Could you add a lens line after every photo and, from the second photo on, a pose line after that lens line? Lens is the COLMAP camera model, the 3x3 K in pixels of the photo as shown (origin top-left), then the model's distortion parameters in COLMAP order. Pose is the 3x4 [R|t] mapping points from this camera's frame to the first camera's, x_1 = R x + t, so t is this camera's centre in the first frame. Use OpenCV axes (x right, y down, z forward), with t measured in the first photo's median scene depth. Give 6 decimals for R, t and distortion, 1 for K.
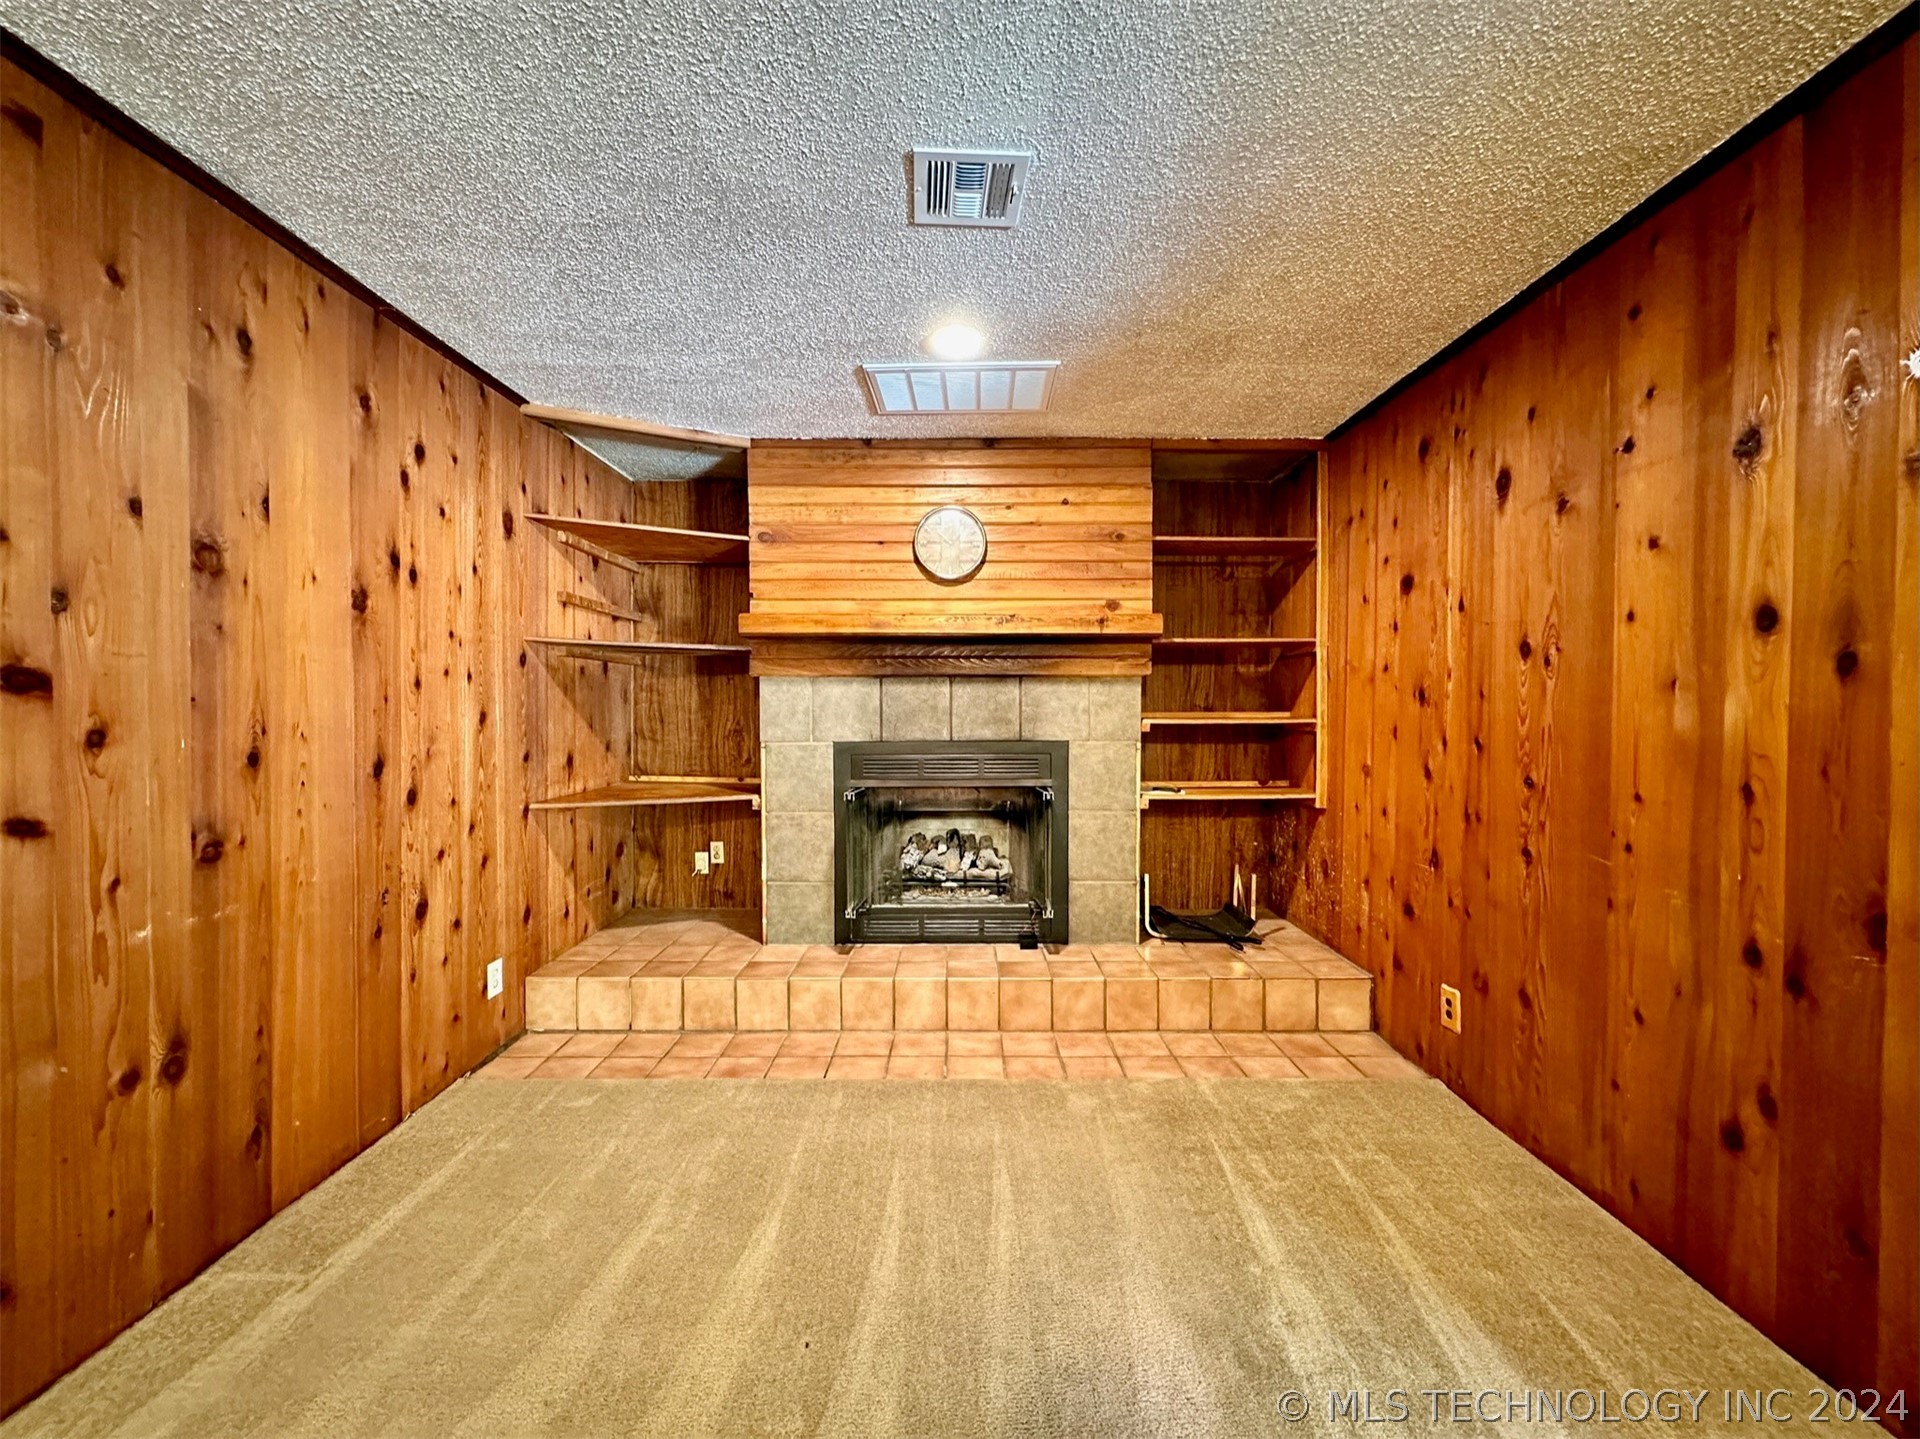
lens RADIAL K [[765.6, 0, 964.1], [0, 765.6, 719.6], [0, 0, 1]] dist [-0.001679, 0.001224]
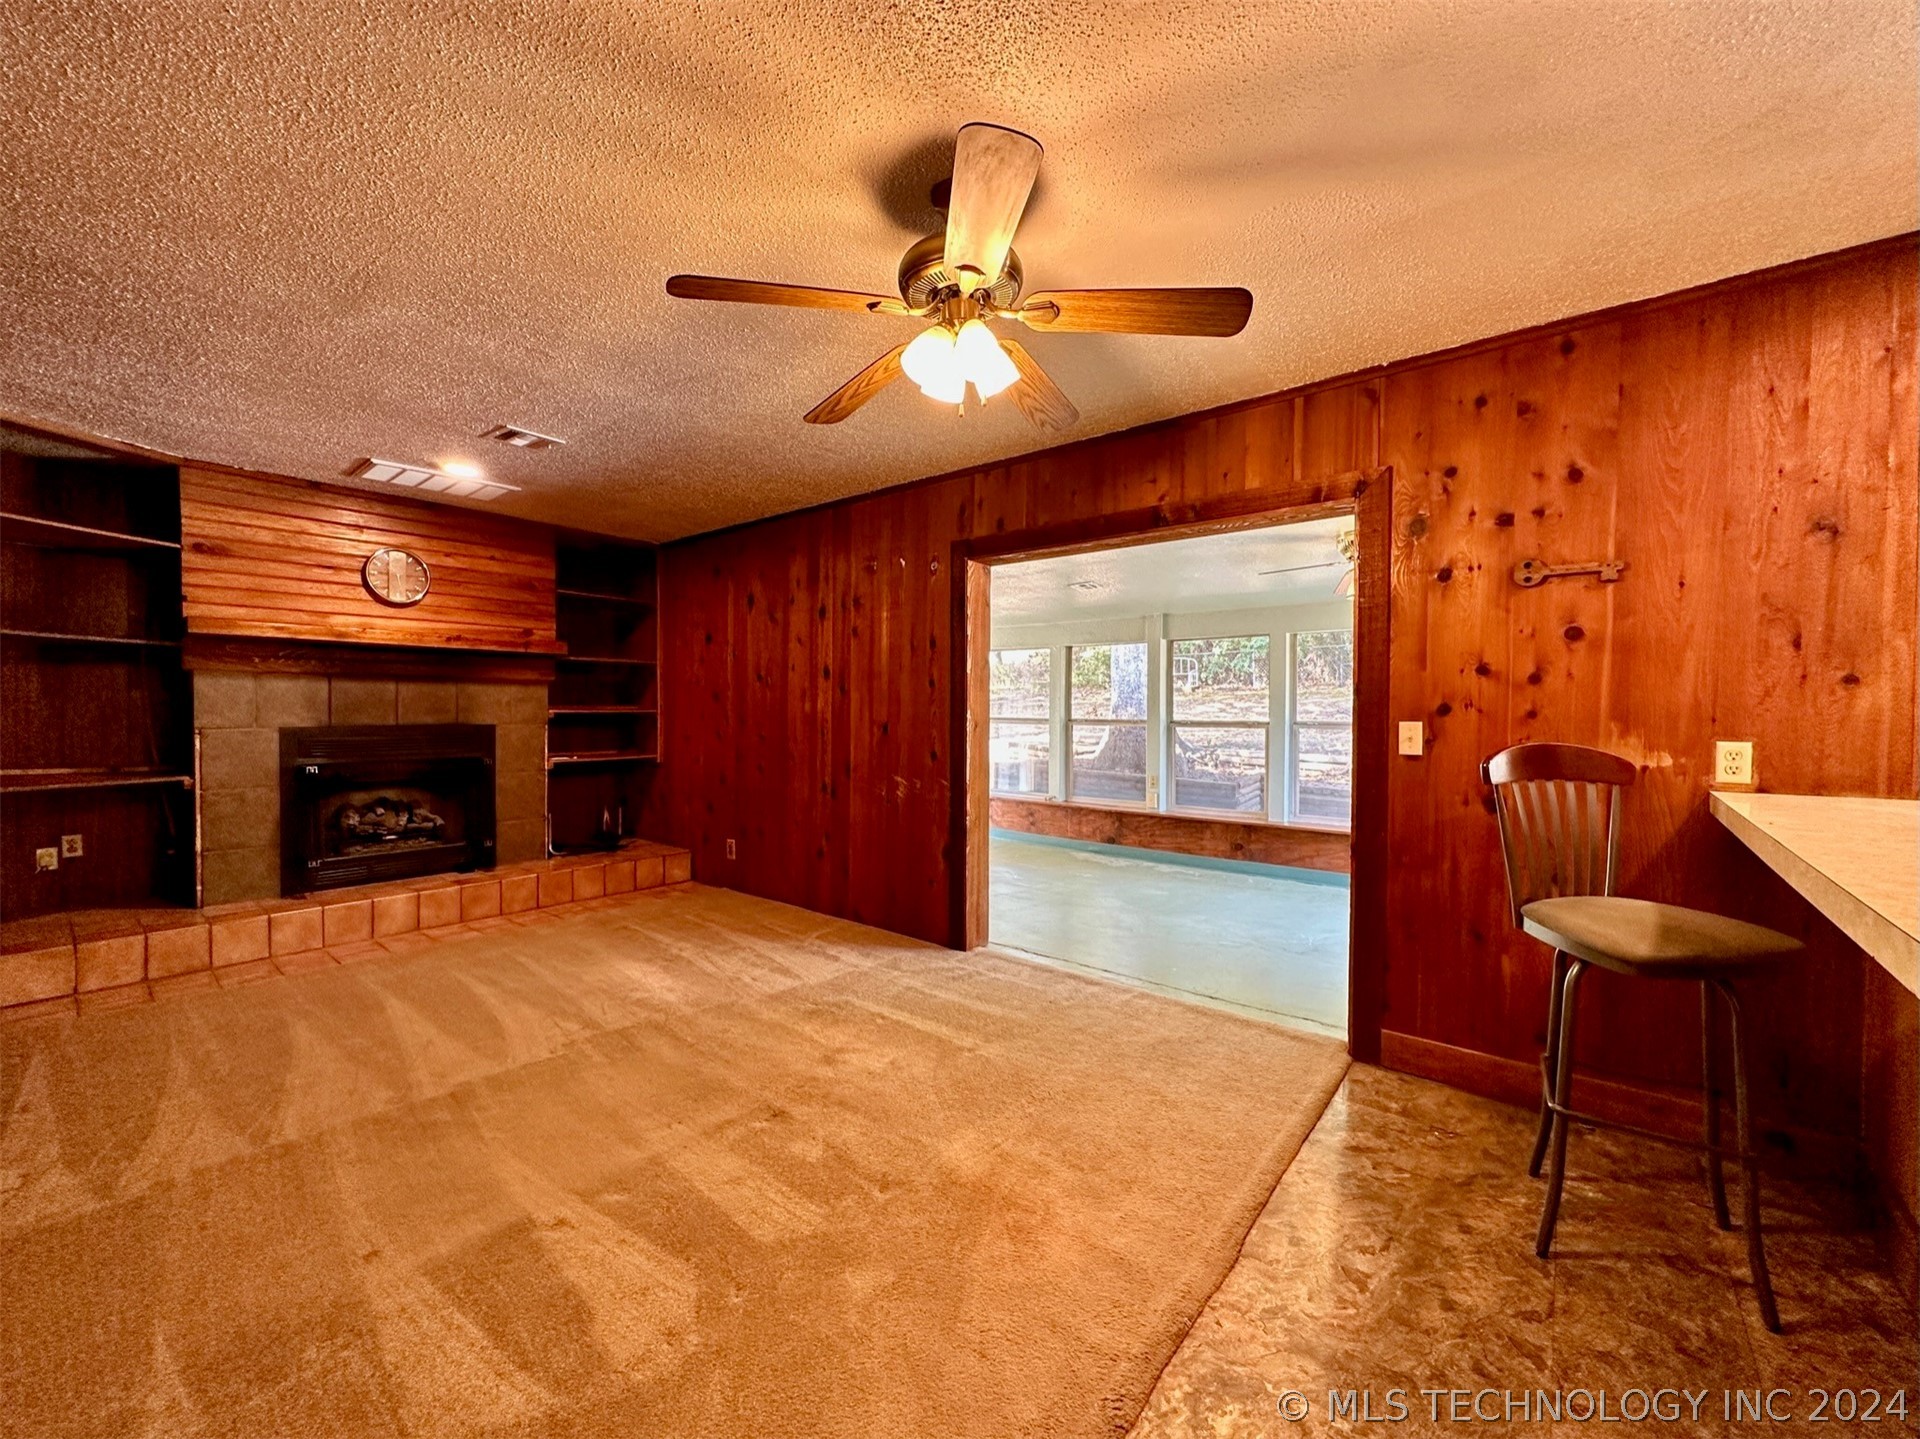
lens RADIAL K [[765.6, 0, 949.9], [0, 765.6, 721.4], [0, 0, 1]] dist [-0.001679, 0.001224]
pose [[0.643866, -0.006673, 0.765109, -0.413840], [0.005675, 0.999976, 0.003946, 0.020833], [-0.765117, 0.001801, 0.643888, -0.577398]]
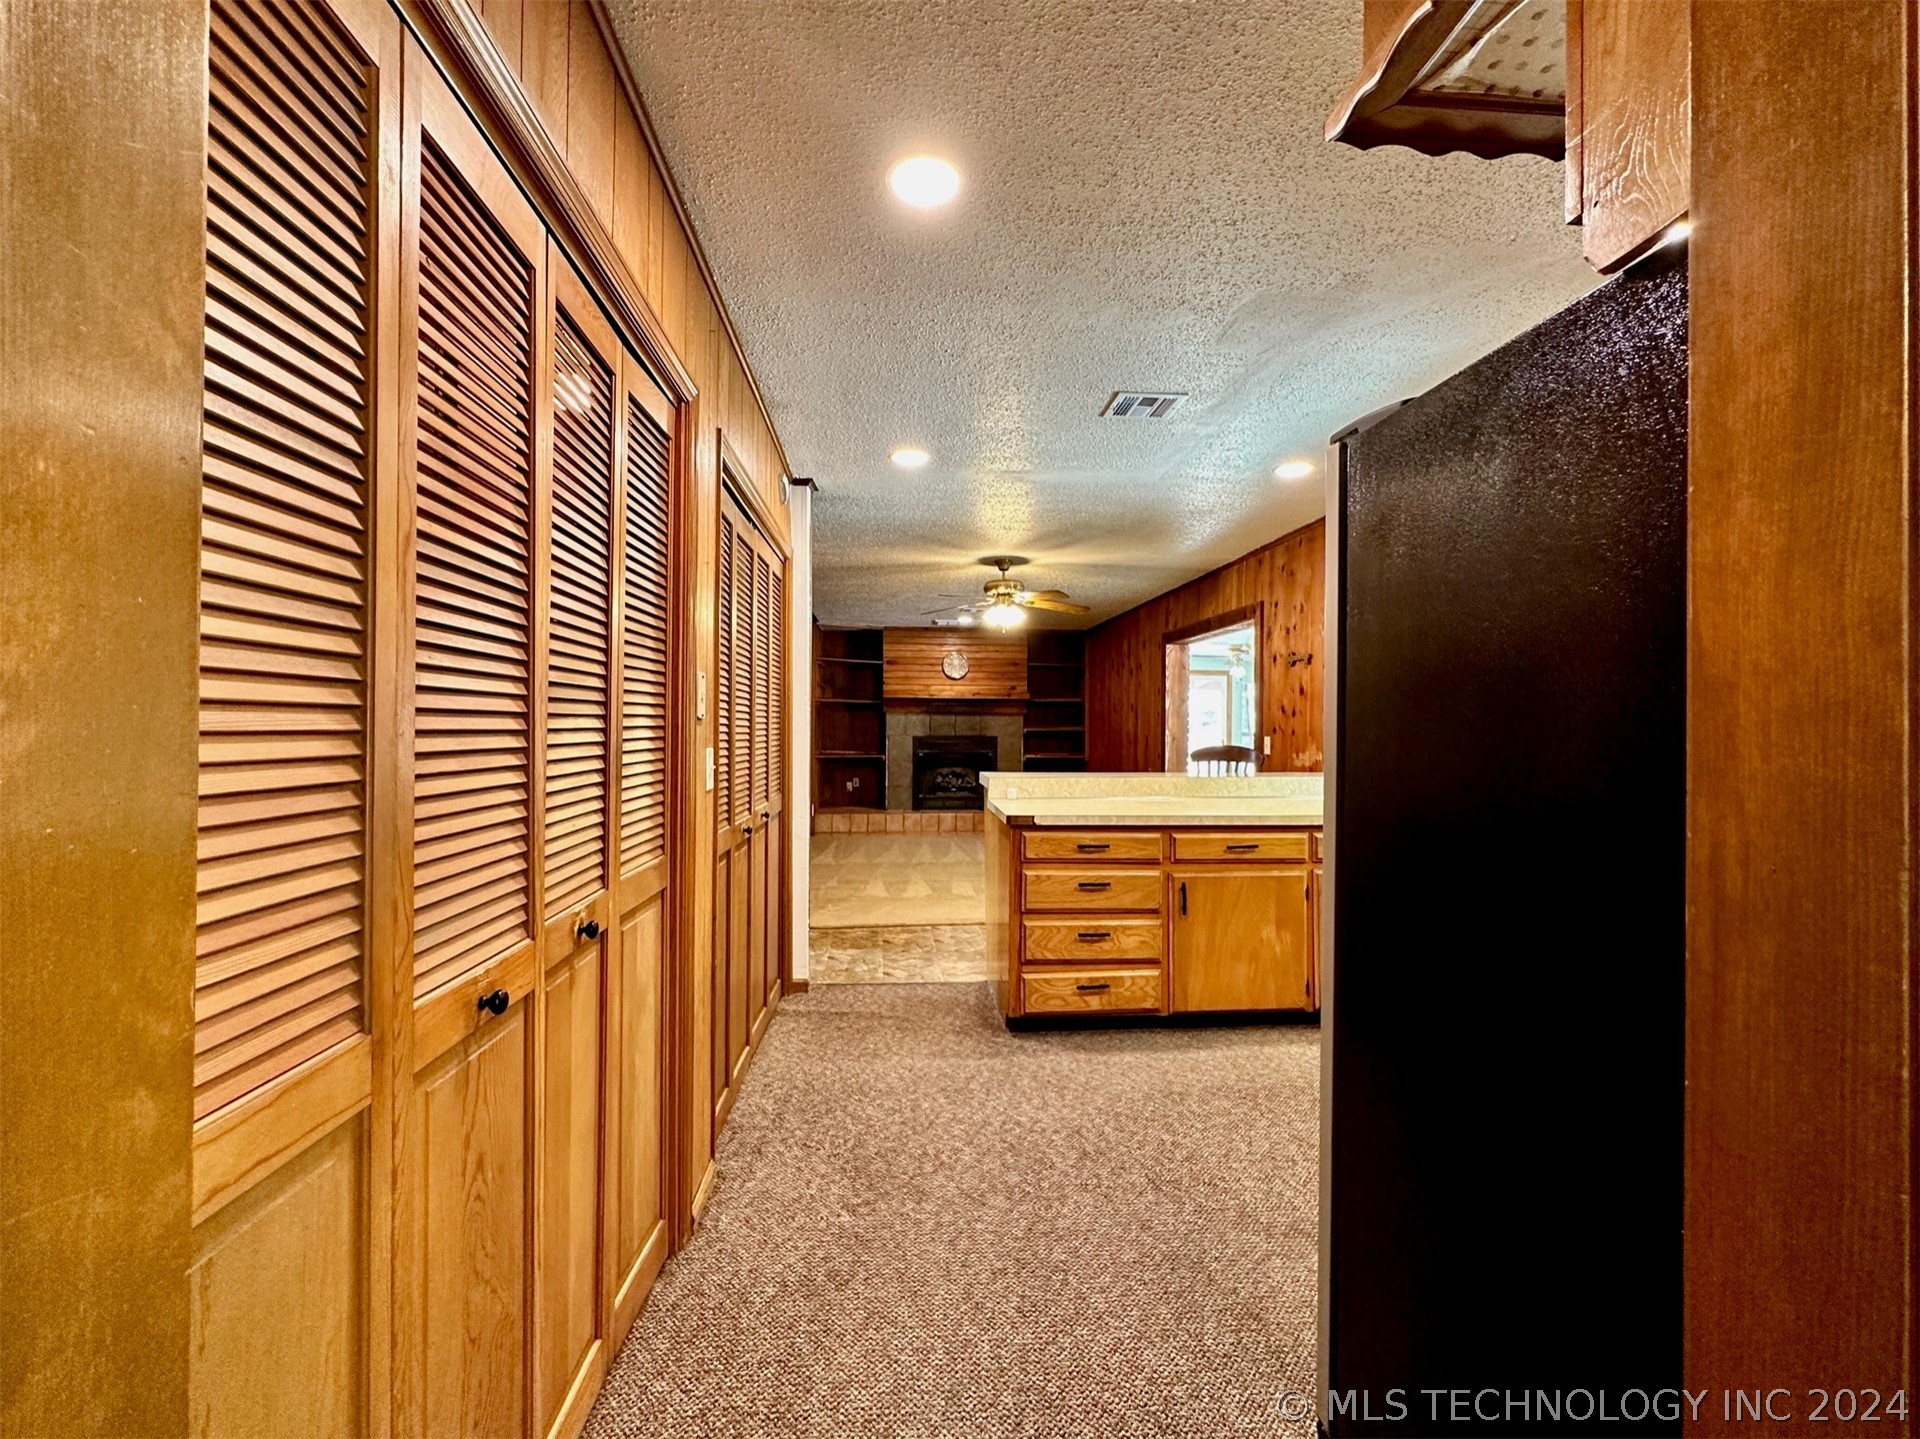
lens RADIAL K [[822.9, 0, 963.4], [0, 822.9, 718.2], [0, 0, 1]] dist [-0.000329, 0.000884]
pose [[0.997198, 0.010584, 0.074054, -0.209993], [-0.008793, 0.999662, -0.024464, 0.036085], [-0.074288, 0.023744, 0.996954, -1.986703]]
